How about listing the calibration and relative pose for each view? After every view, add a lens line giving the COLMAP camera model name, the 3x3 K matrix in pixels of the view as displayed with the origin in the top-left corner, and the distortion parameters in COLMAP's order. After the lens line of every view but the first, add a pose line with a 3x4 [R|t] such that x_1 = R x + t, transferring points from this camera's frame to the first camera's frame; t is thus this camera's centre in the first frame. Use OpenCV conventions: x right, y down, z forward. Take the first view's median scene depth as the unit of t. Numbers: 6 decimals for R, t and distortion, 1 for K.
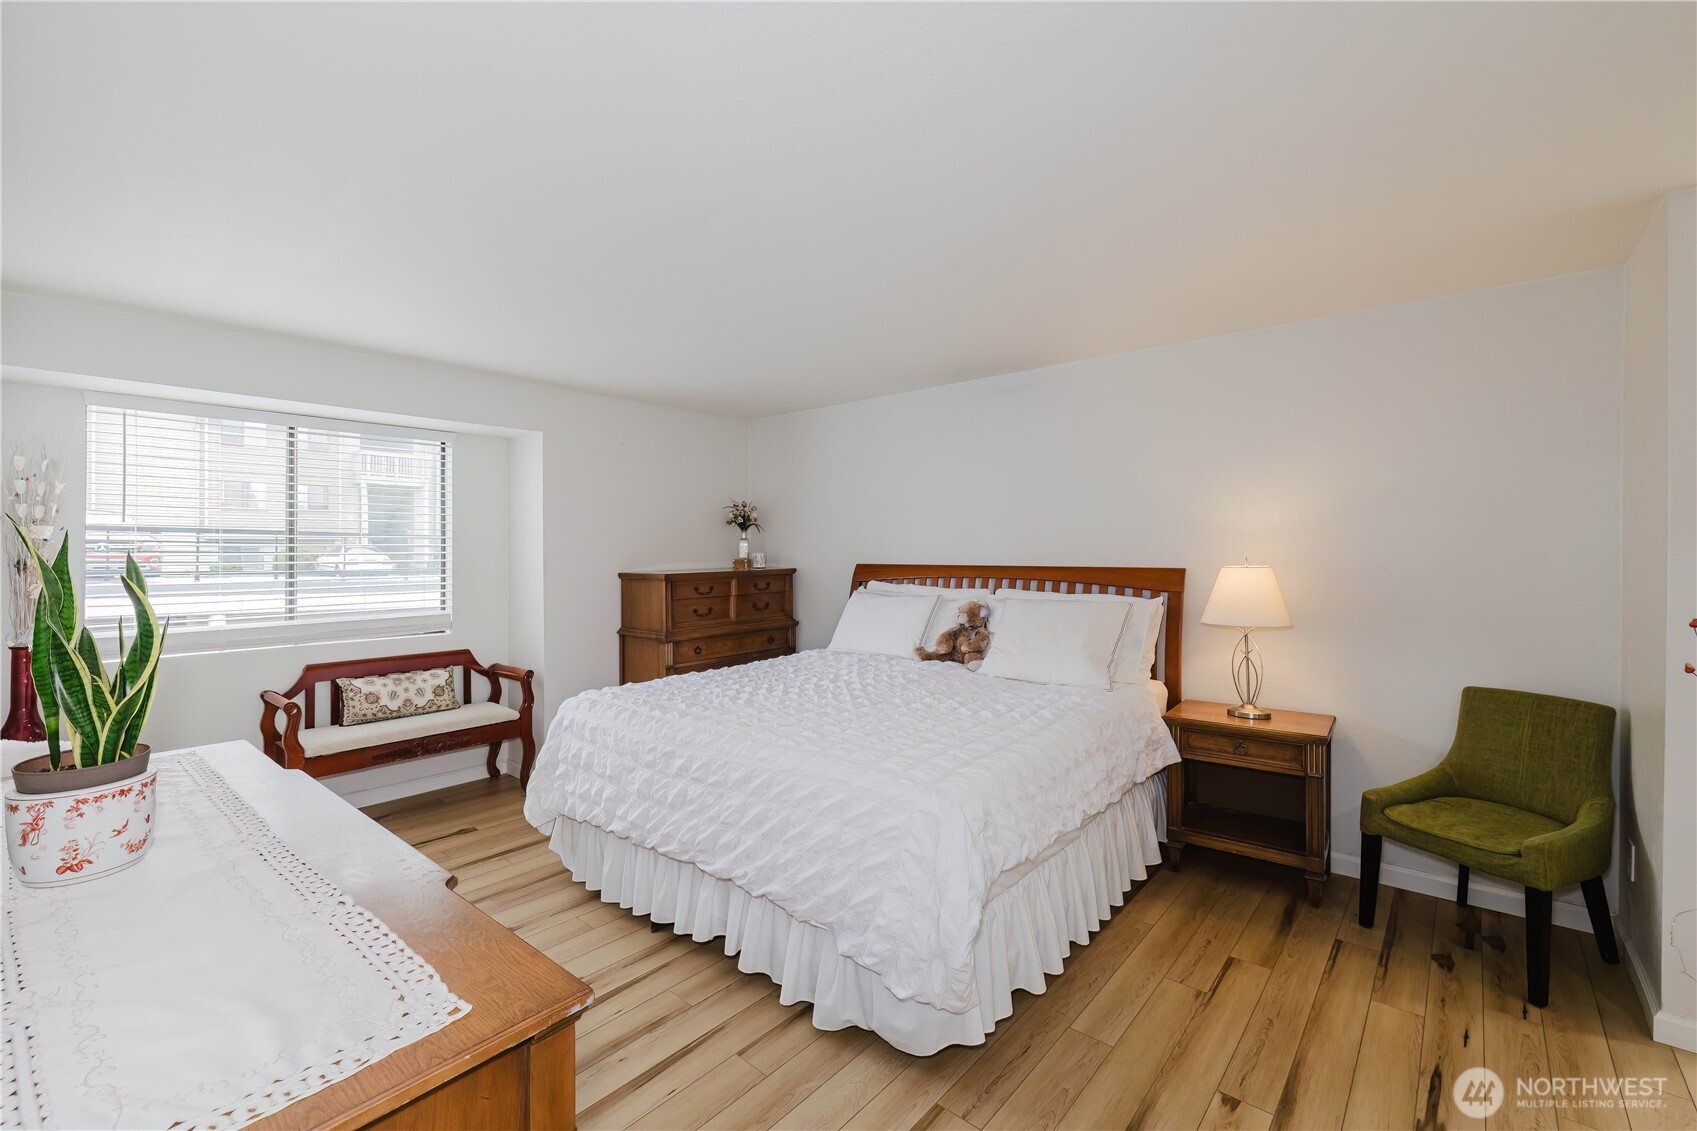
lens RADIAL K [[718.6, 0, 853.3], [0, 718.6, 558.2], [0, 0, 1]] dist [0.004284, -0.000567]
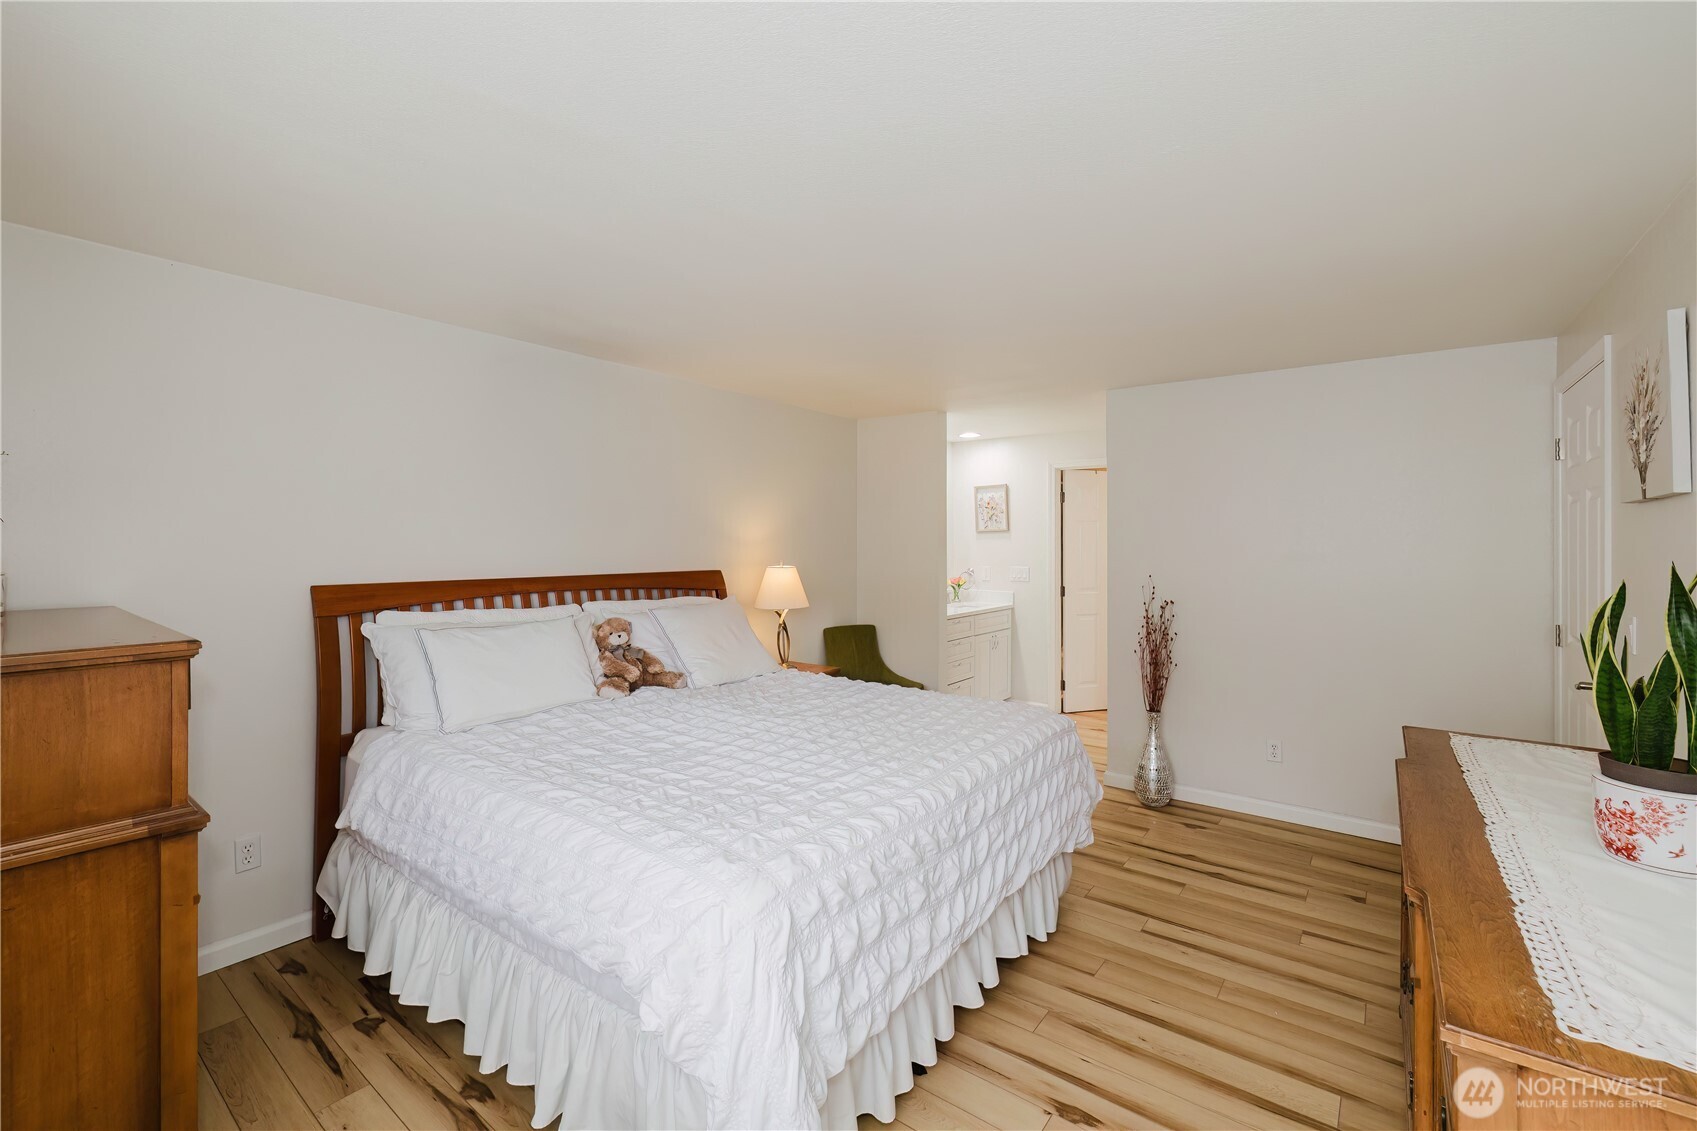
lens RADIAL K [[718.6, 0, 855.3], [0, 718.6, 556.3], [0, 0, 1]] dist [0.004284, -0.000567]
pose [[-0.059001, -0.002451, 0.998255, -0.666962], [0.024126, 0.999701, 0.003880, -0.007007], [-0.997966, 0.024313, -0.058924, 0.731290]]
